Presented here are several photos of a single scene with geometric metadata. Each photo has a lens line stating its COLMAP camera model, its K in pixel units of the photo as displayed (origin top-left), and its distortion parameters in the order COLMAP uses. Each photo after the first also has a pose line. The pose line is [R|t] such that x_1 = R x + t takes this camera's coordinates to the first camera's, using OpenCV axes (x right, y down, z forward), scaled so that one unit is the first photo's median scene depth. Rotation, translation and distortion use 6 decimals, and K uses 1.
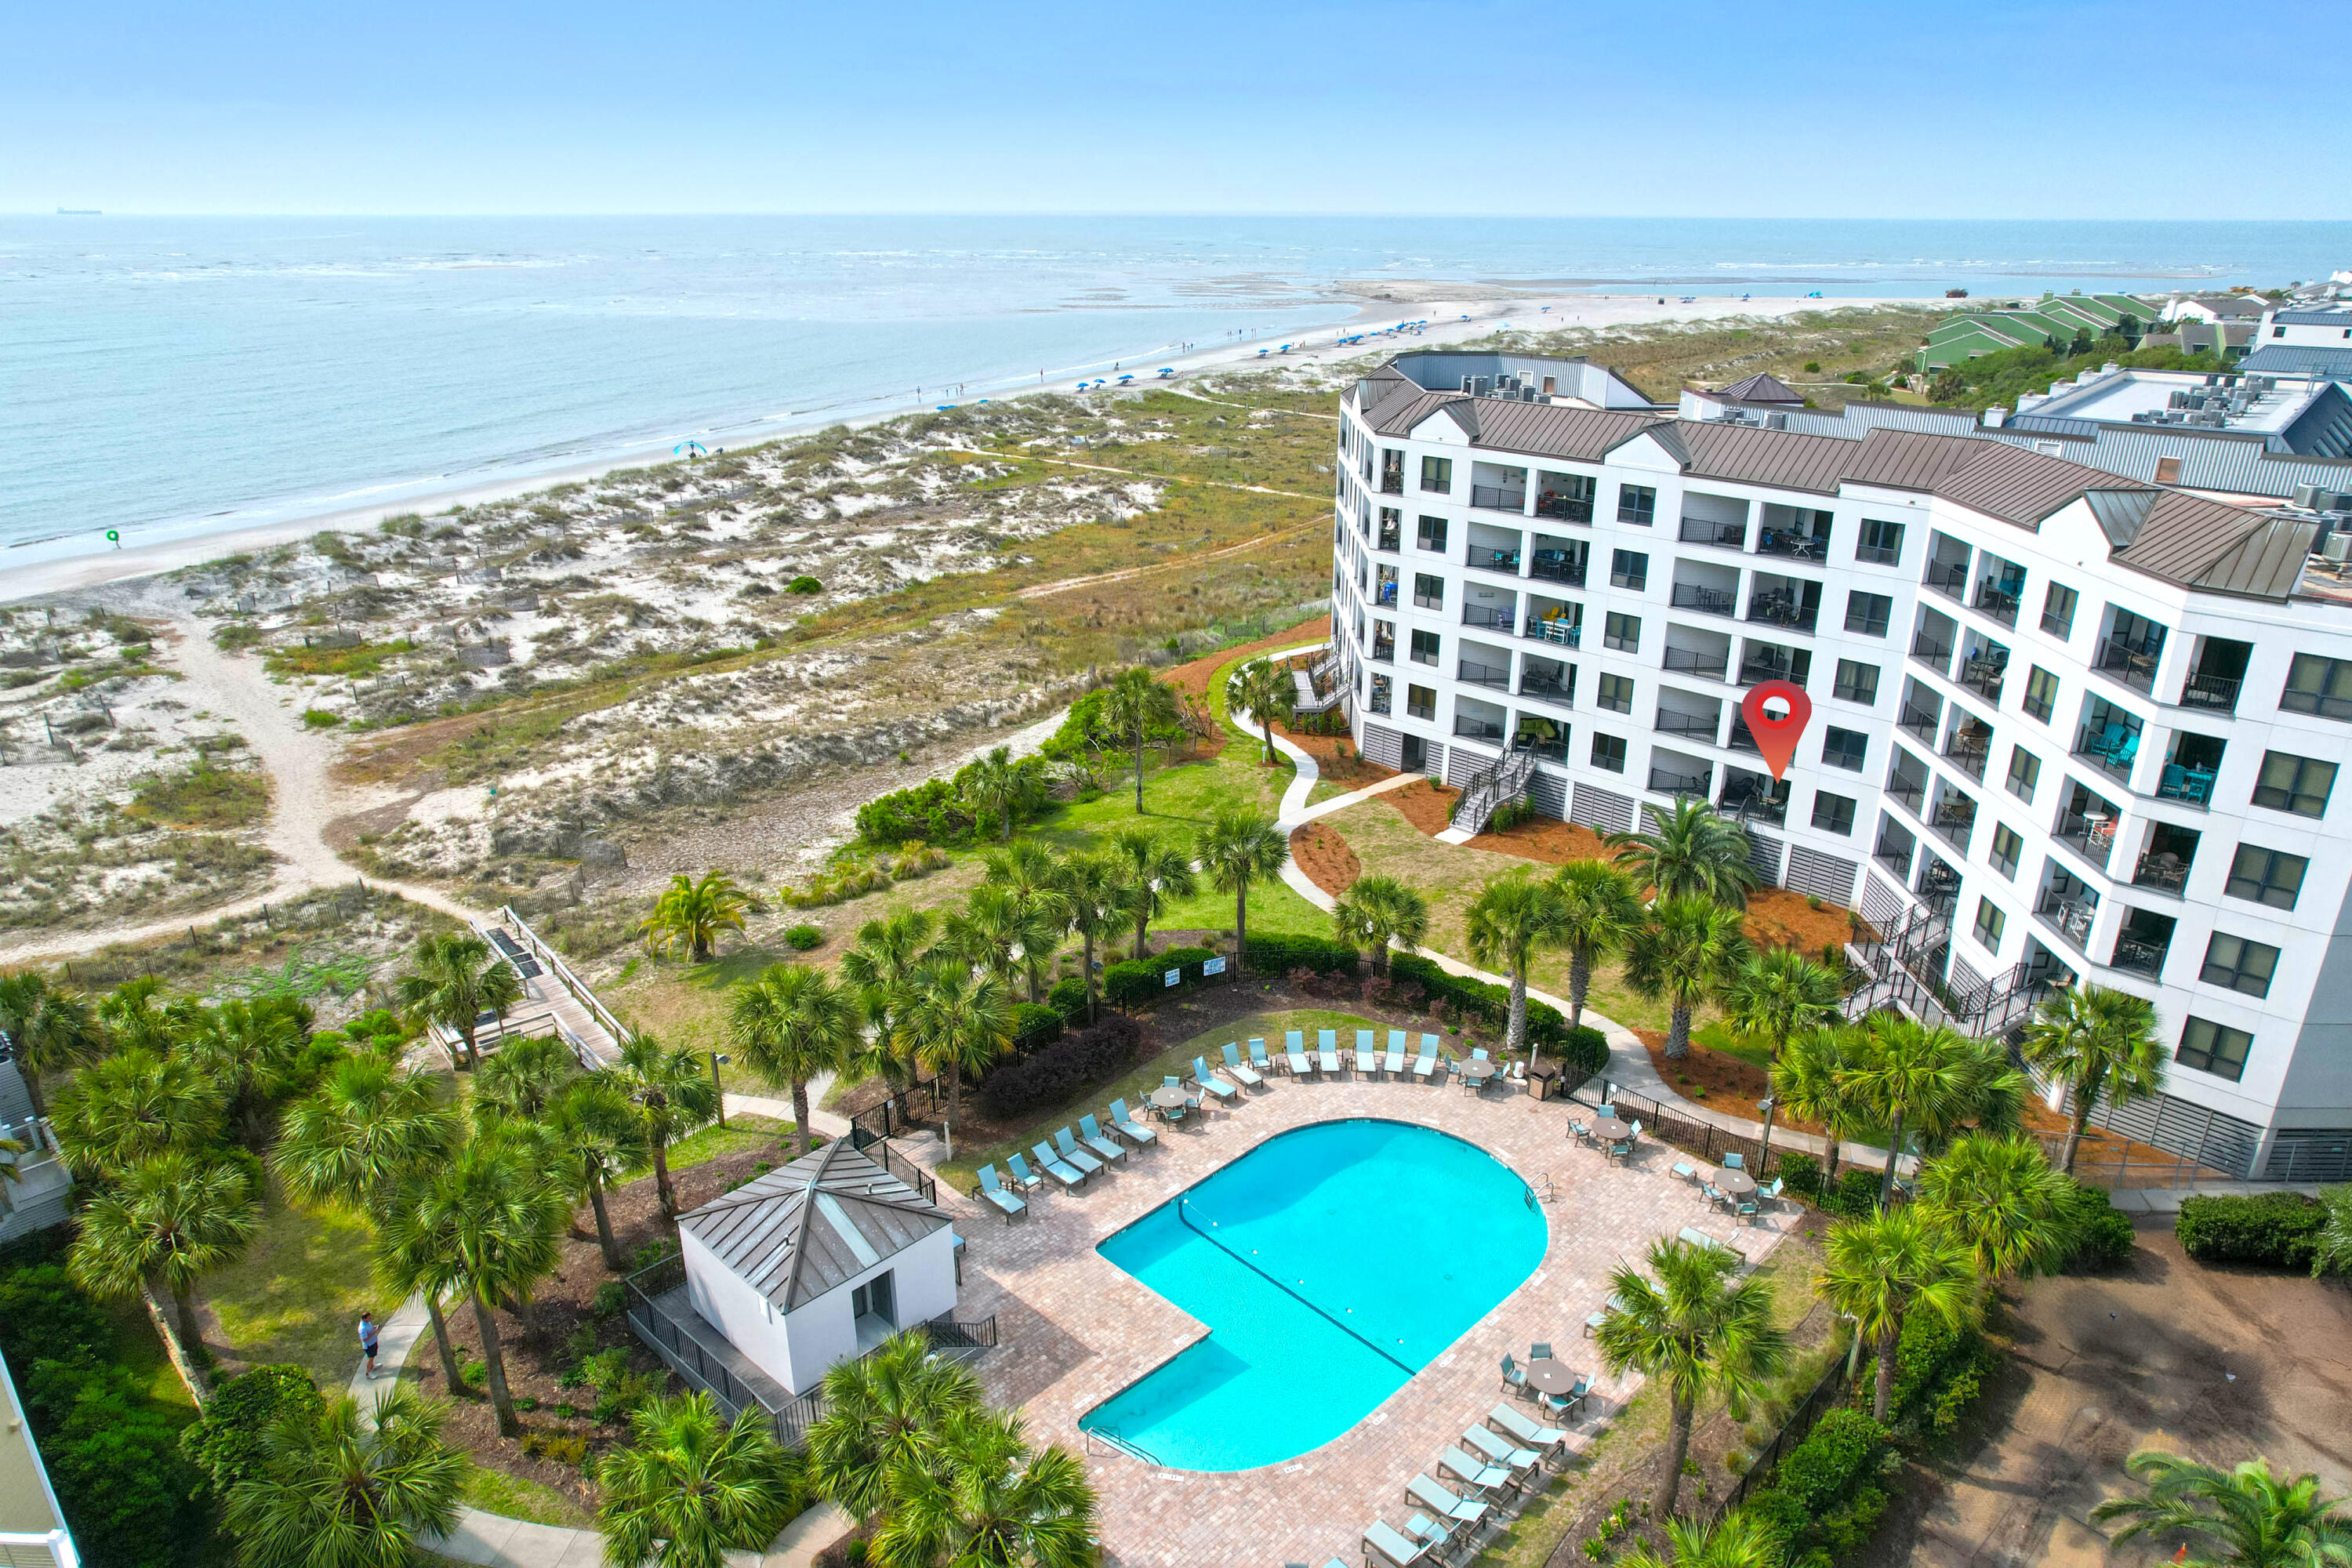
lens RADIAL K [[1521.4, 0, 1172.5], [0, 1521.4, 793.5], [0, 0, 1]] dist [-0.008085, 0.003644]
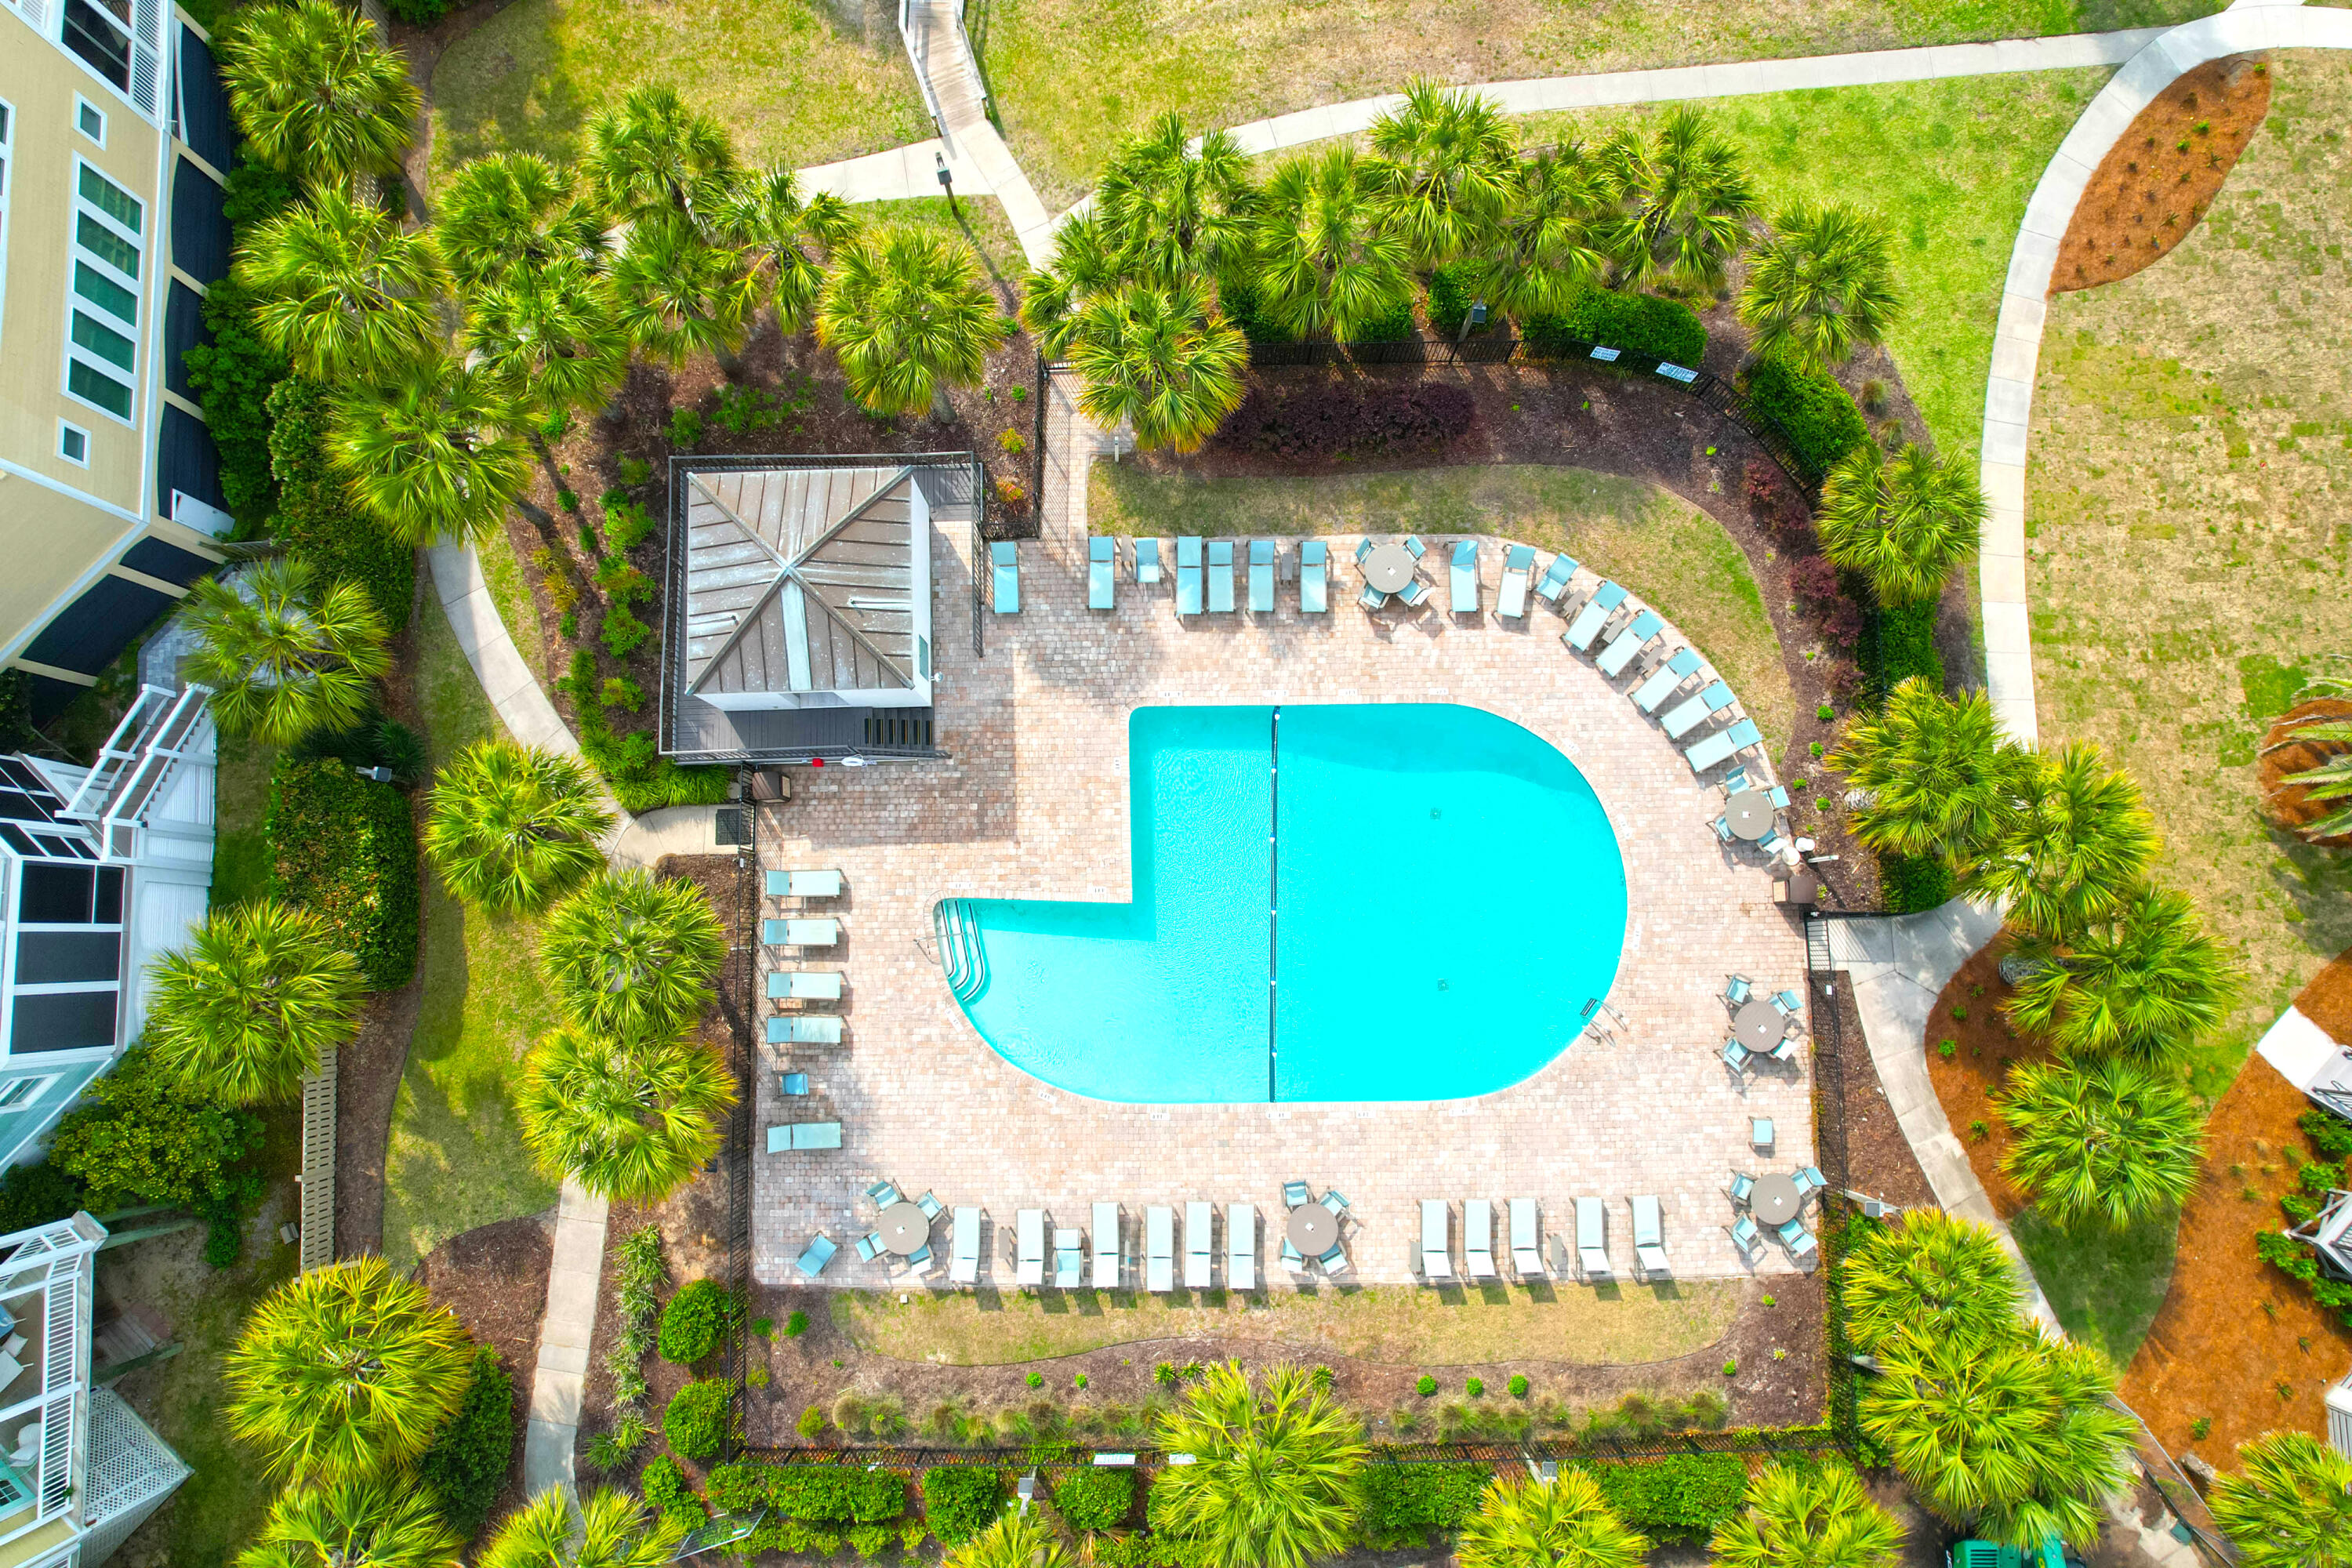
lens RADIAL K [[1521.4, 0, 1181.7], [0, 1521.4, 790.3], [0, 0, 1]] dist [-0.008085, 0.003644]
pose [[0.716221, 0.696311, -0.046681, 0.025286], [-0.276149, 0.344204, 0.897366, -0.292894], [0.640913, -0.629821, 0.438812, 0.389556]]
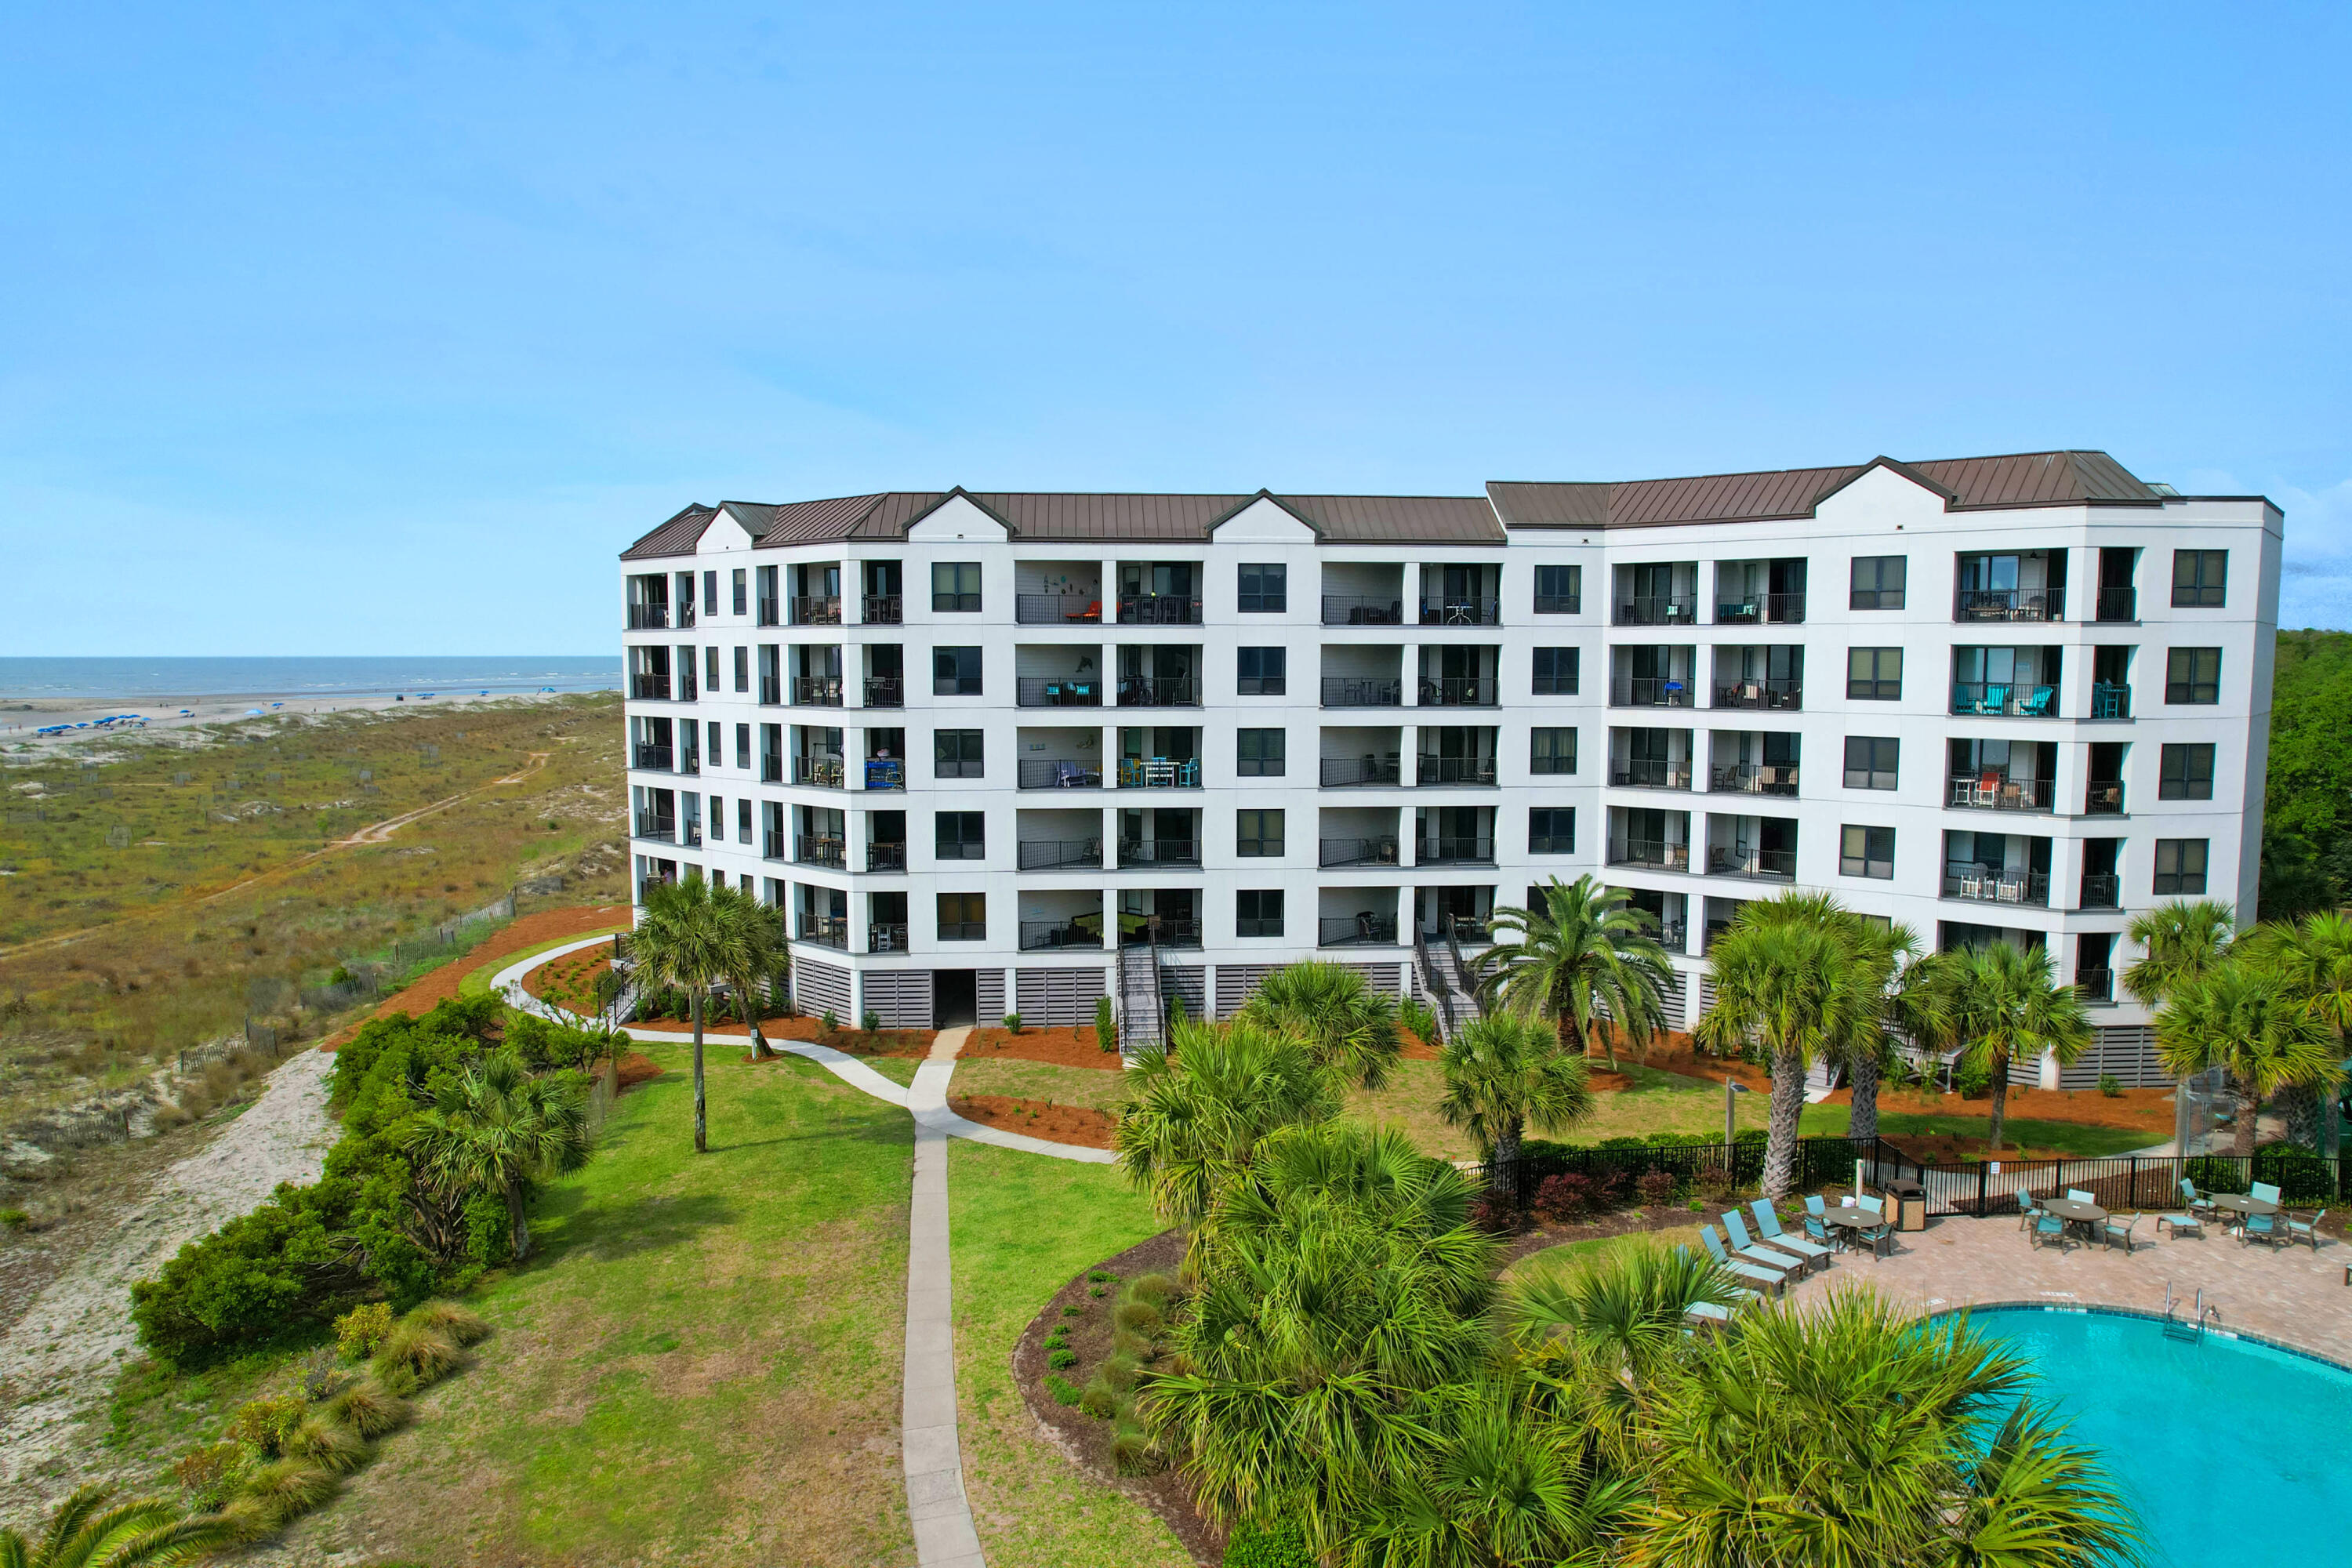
lens RADIAL K [[1521.4, 0, 1181.7], [0, 1521.4, 783.3], [0, 0, 1]] dist [-0.008085, 0.003644]
pose [[0.664586, -0.068428, 0.744072, -0.325340], [0.276662, 0.947559, -0.159966, 0.023997], [-0.694106, 0.312168, 0.648666, 0.540436]]
